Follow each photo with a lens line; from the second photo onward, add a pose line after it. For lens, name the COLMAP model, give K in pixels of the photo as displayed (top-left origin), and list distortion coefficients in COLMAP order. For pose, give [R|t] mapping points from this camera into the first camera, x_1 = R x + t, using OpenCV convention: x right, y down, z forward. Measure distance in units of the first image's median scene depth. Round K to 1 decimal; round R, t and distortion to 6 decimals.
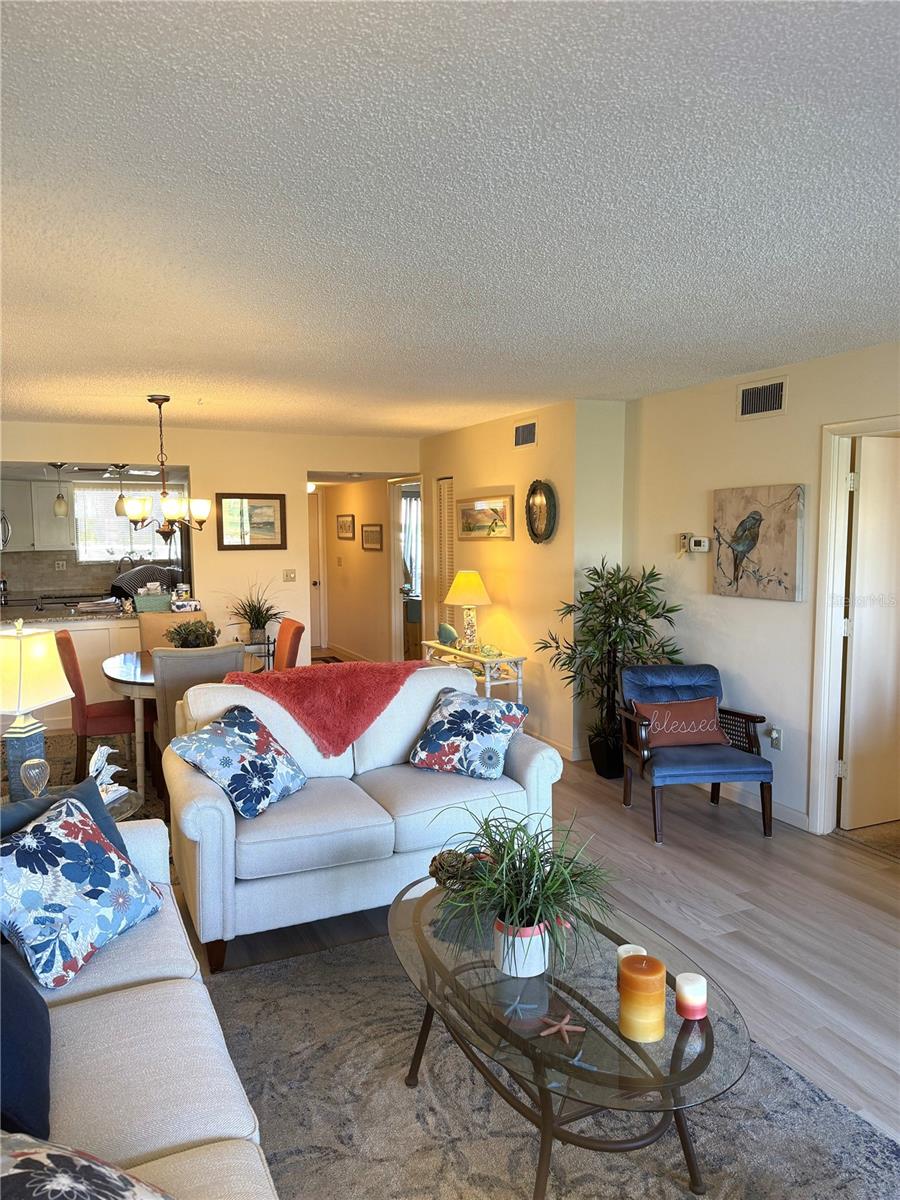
lens RADIAL K [[845.9, 0, 450.7], [0, 845.9, 601.9], [0, 0, 1]] dist [0.063784, -0.024422]
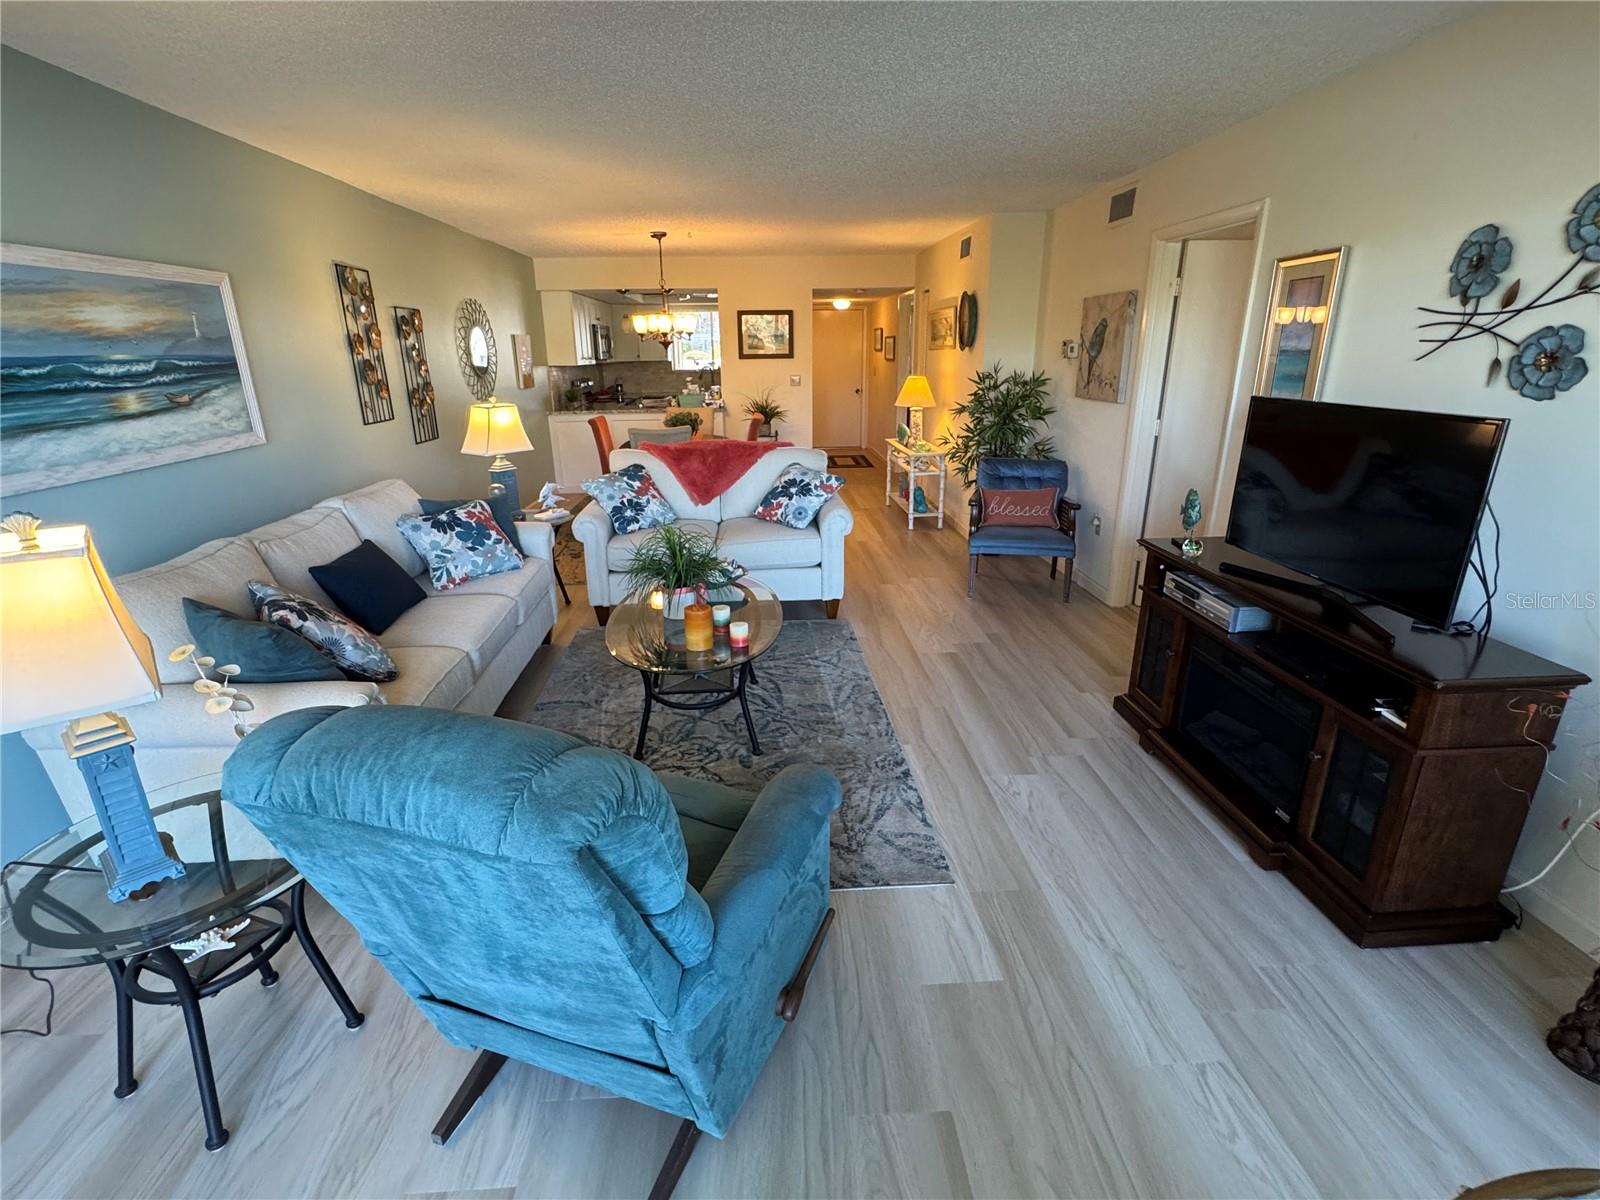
lens RADIAL K [[756.9, 0, 797.3], [0, 756.9, 596.2], [0, 0, 1]] dist [0.003671, -0.001022]
pose [[0.930569, 0.111372, -0.348766, 0.458289], [-0.027792, 0.971349, 0.236029, 0.026912], [0.365060, -0.209948, 0.907002, -0.118045]]
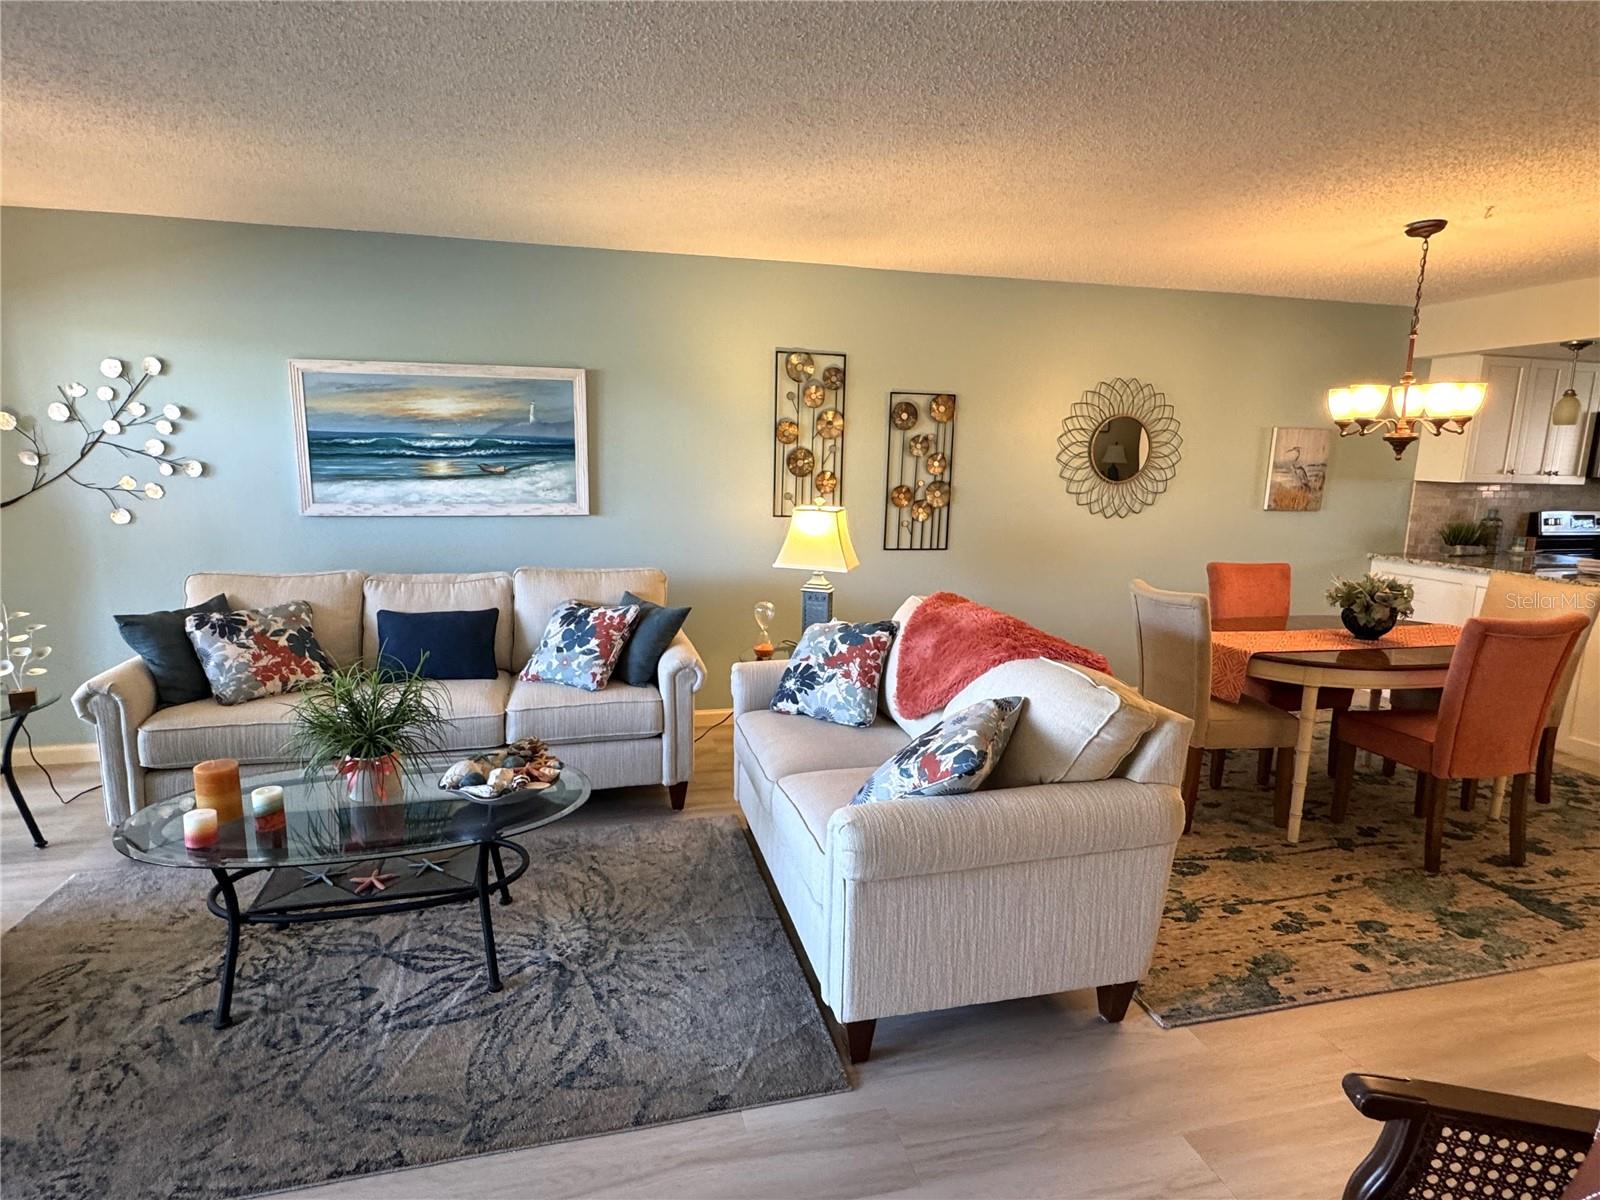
lens RADIAL K [[861.2, 0, 796.6], [0, 861.2, 597.1], [0, 0, 1]] dist [-0.002933, -0.000619]
pose [[-0.193314, 0.167624, -0.966712, 0.599838], [-0.104872, 0.976123, 0.190227, -0.059514], [0.975516, 0.138154, -0.171119, 0.998339]]
